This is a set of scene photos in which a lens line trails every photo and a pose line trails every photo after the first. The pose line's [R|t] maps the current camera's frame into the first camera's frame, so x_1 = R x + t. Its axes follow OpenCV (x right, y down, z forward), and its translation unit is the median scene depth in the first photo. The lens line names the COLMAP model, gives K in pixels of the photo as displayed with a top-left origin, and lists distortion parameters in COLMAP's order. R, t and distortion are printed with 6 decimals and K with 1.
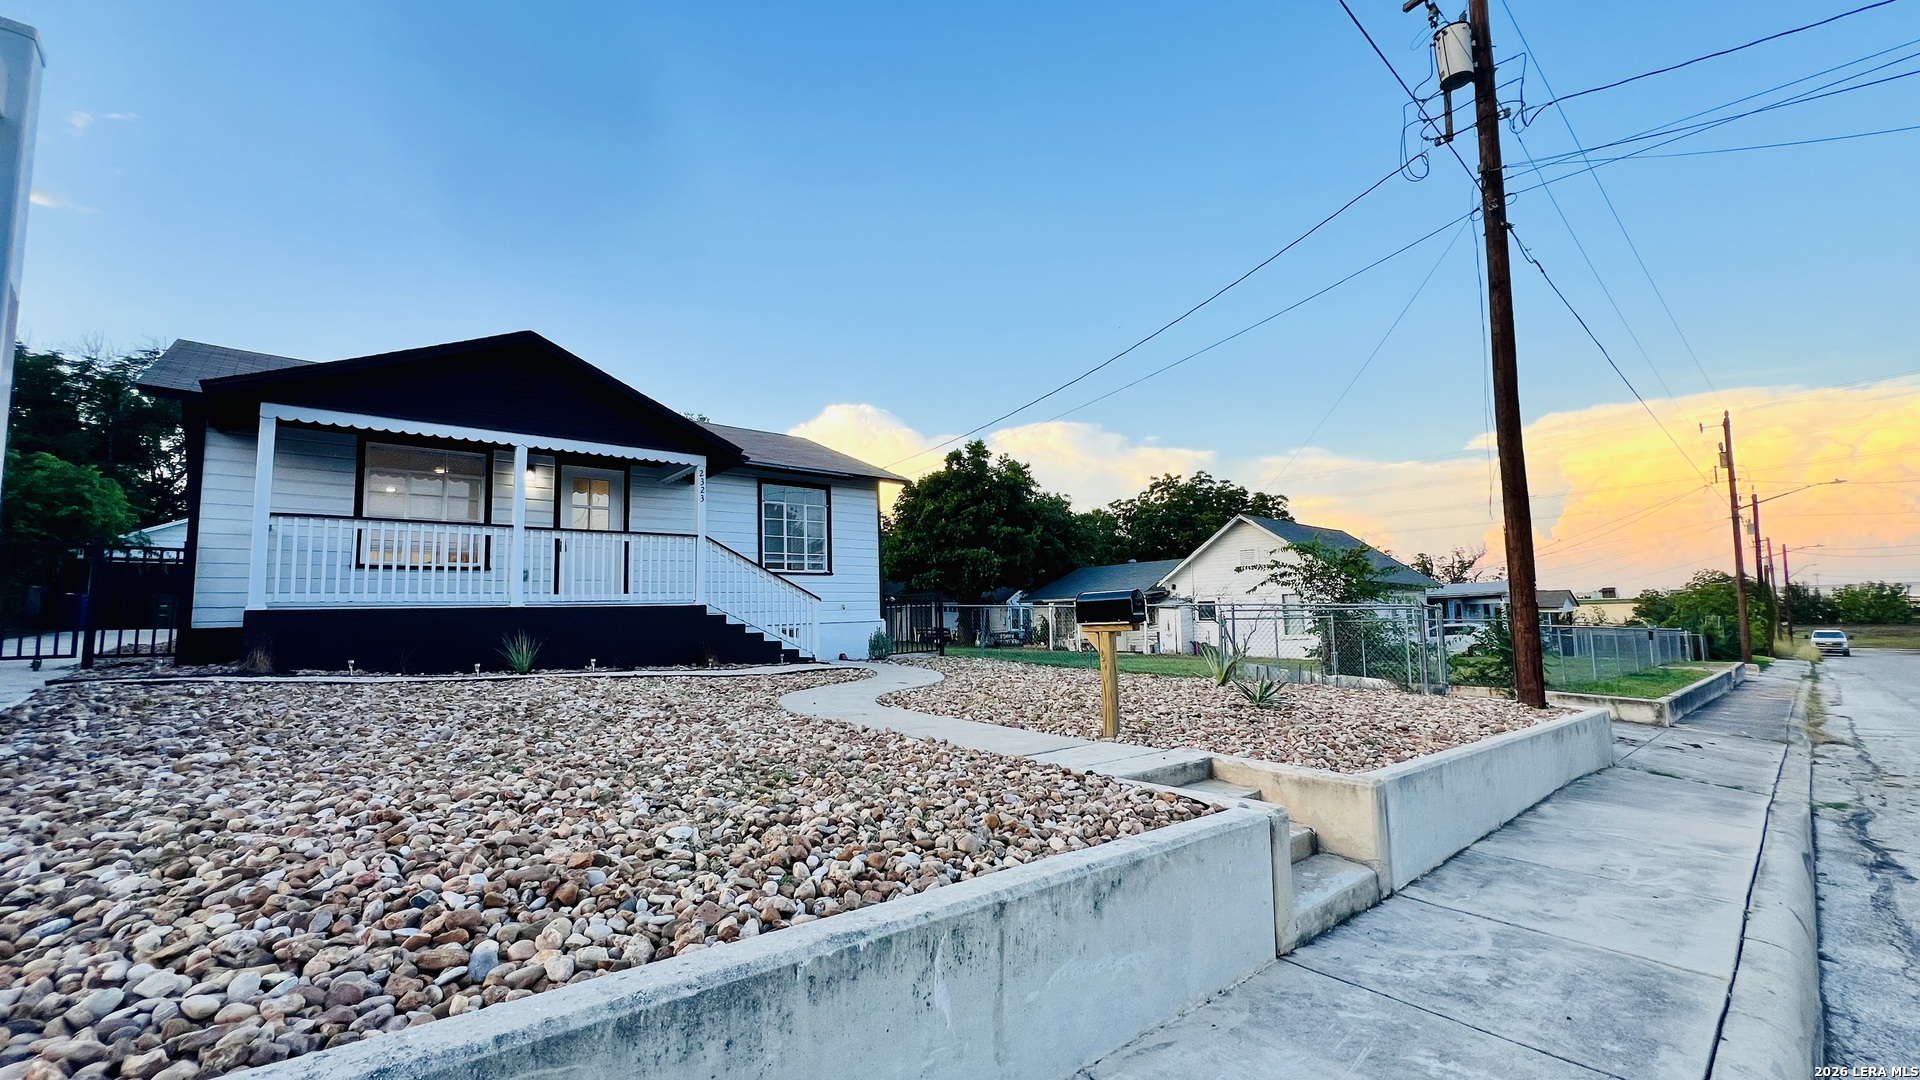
lens RADIAL K [[767.0, 0, 960.0], [0, 767.0, 540.0], [0, 0, 1]] dist [-0.000087, 0.000067]
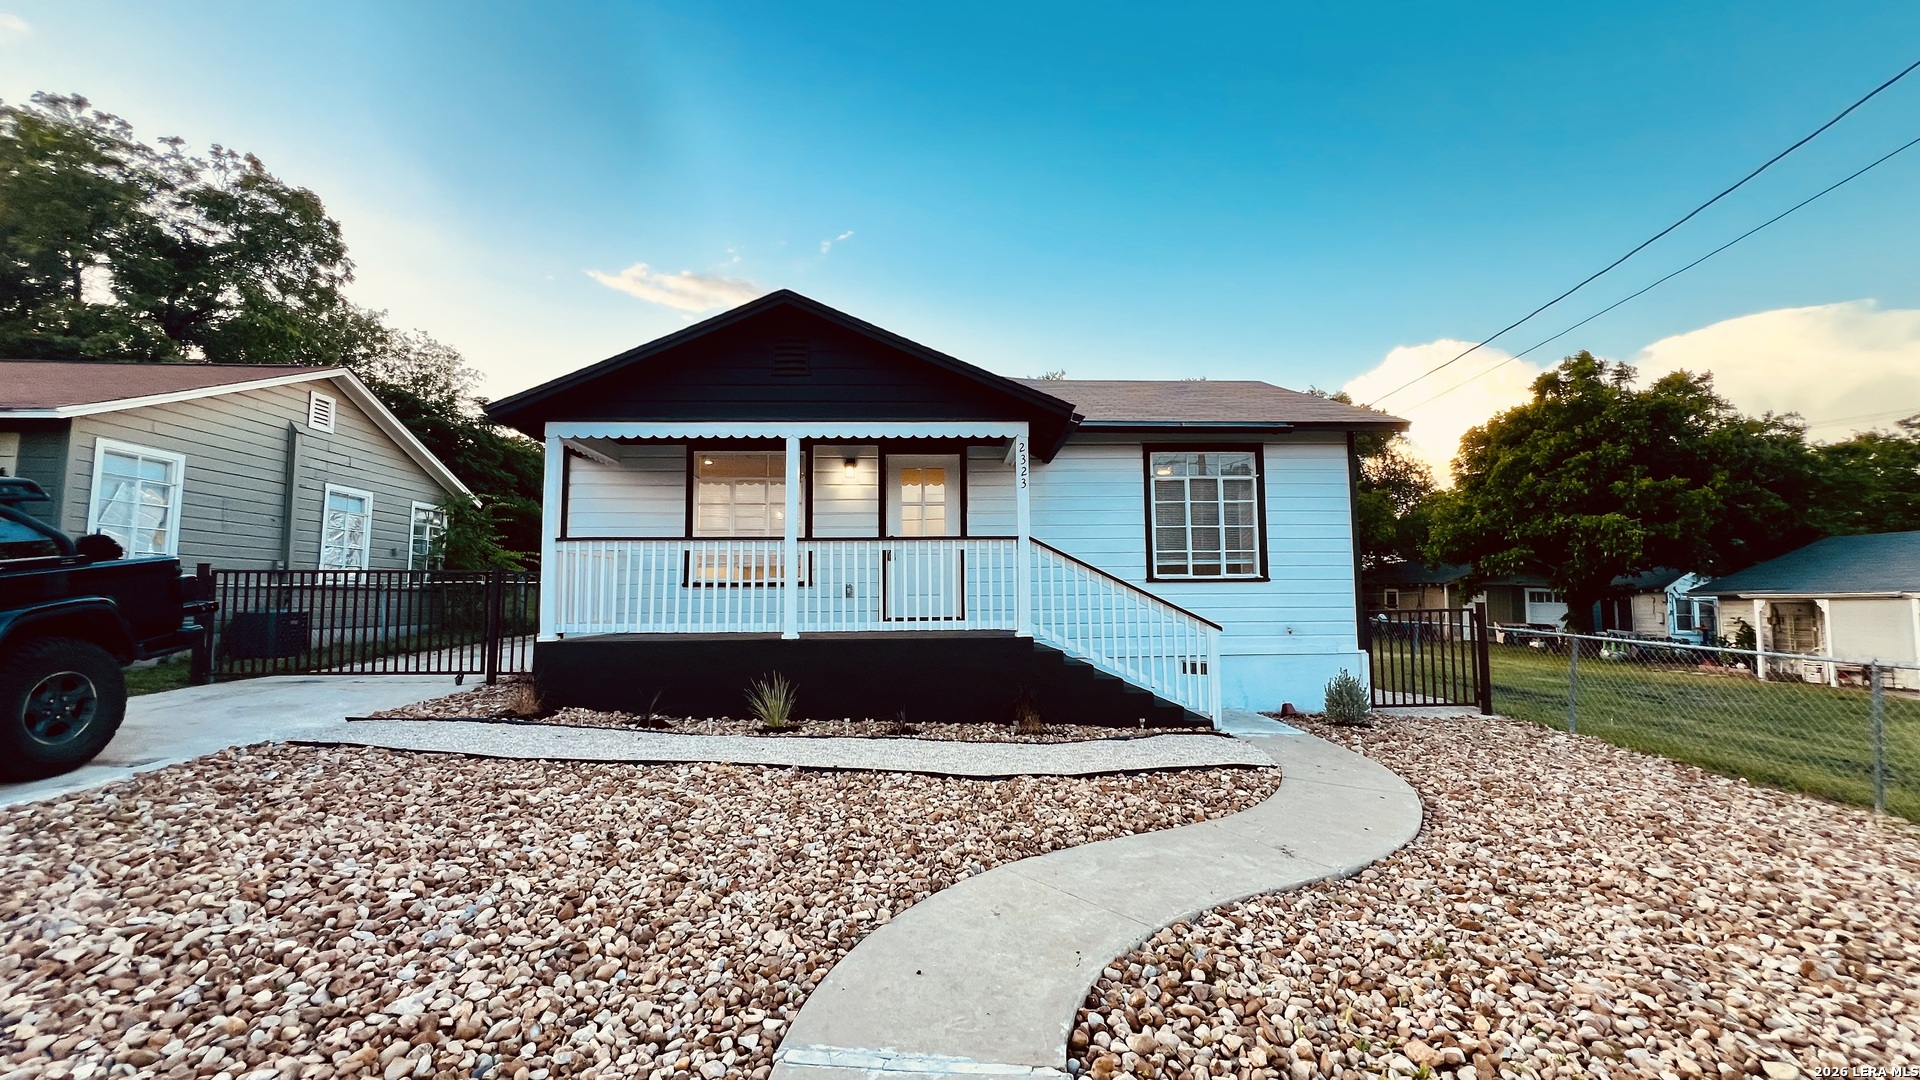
lens RADIAL K [[767.0, 0, 960.0], [0, 767.0, 540.0], [0, 0, 1]] dist [-0.000087, 0.000067]
pose [[0.770266, -0.027328, -0.637137, 0.049379], [0.050070, 0.998589, 0.017700, -0.014264], [0.635754, -0.045535, 0.770547, 0.340606]]
